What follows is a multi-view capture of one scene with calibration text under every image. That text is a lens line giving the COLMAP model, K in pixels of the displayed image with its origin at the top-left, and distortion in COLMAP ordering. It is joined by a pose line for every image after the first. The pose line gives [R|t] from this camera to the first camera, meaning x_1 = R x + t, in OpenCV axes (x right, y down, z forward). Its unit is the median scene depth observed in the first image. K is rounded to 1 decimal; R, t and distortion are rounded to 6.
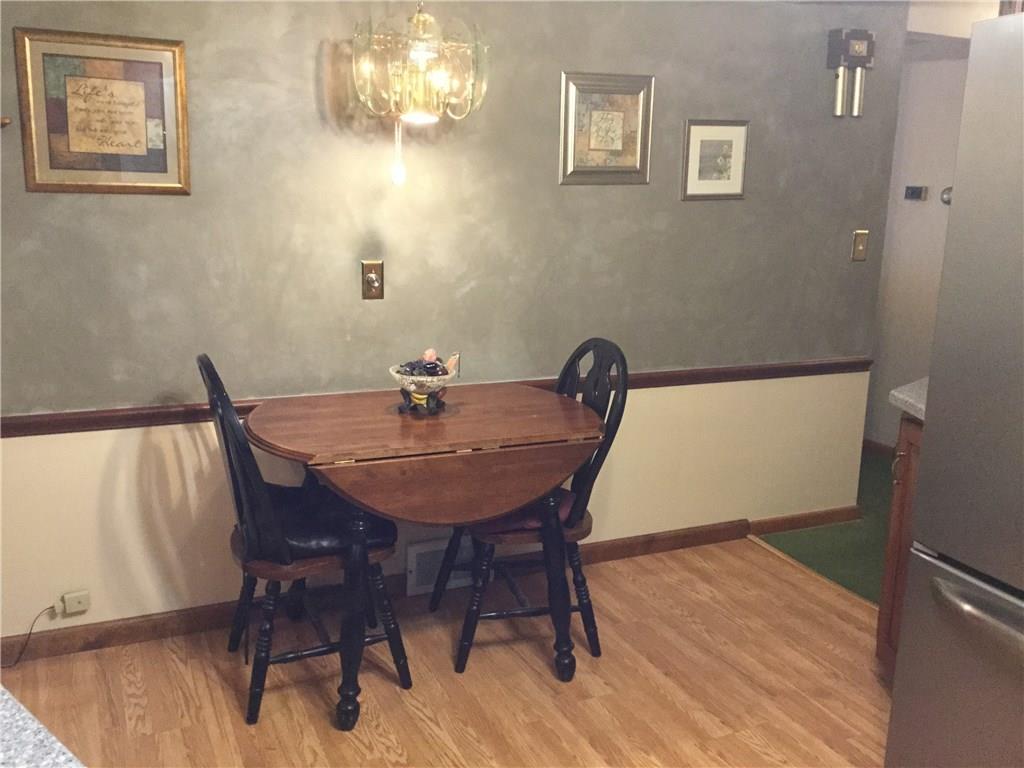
lens RADIAL K [[922.6, 0, 512.4], [0, 922.6, 383.2], [0, 0, 1]] dist [-0.014594, -0.028077]
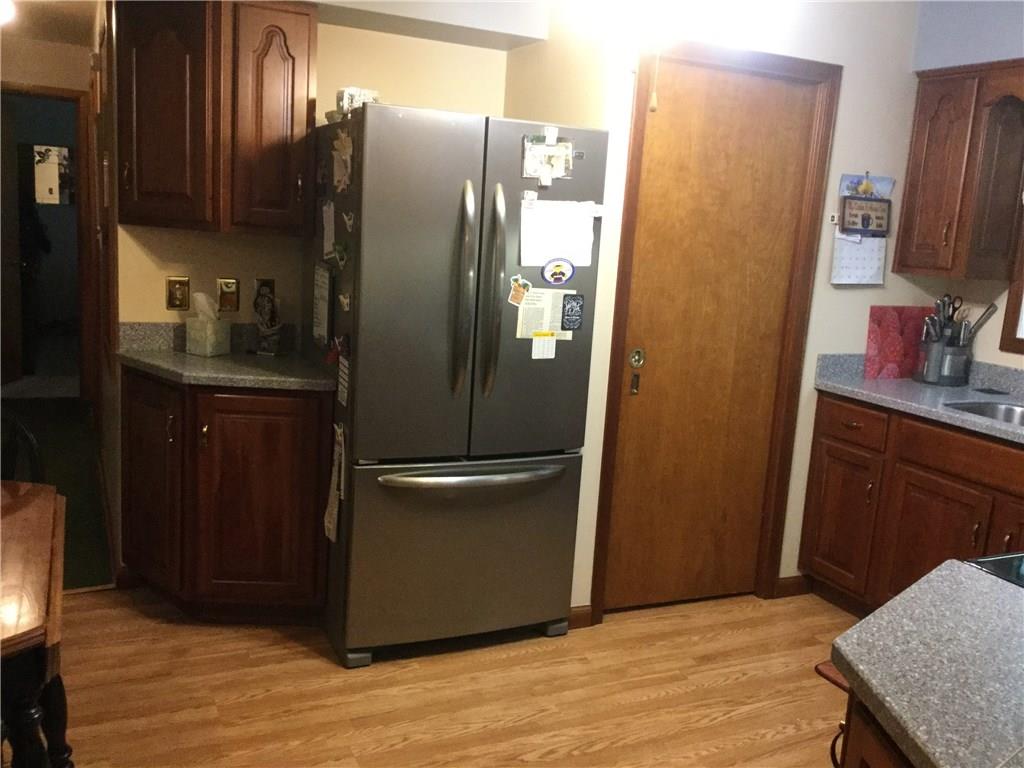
lens RADIAL K [[922.6, 0, 511.8], [0, 922.6, 384.9], [0, 0, 1]] dist [-0.014594, -0.028077]
pose [[-0.031823, -0.200011, 0.979277, -0.735612], [0.137032, 0.969648, 0.202498, -0.153831], [-0.990055, 0.140636, -0.003449, 0.587331]]
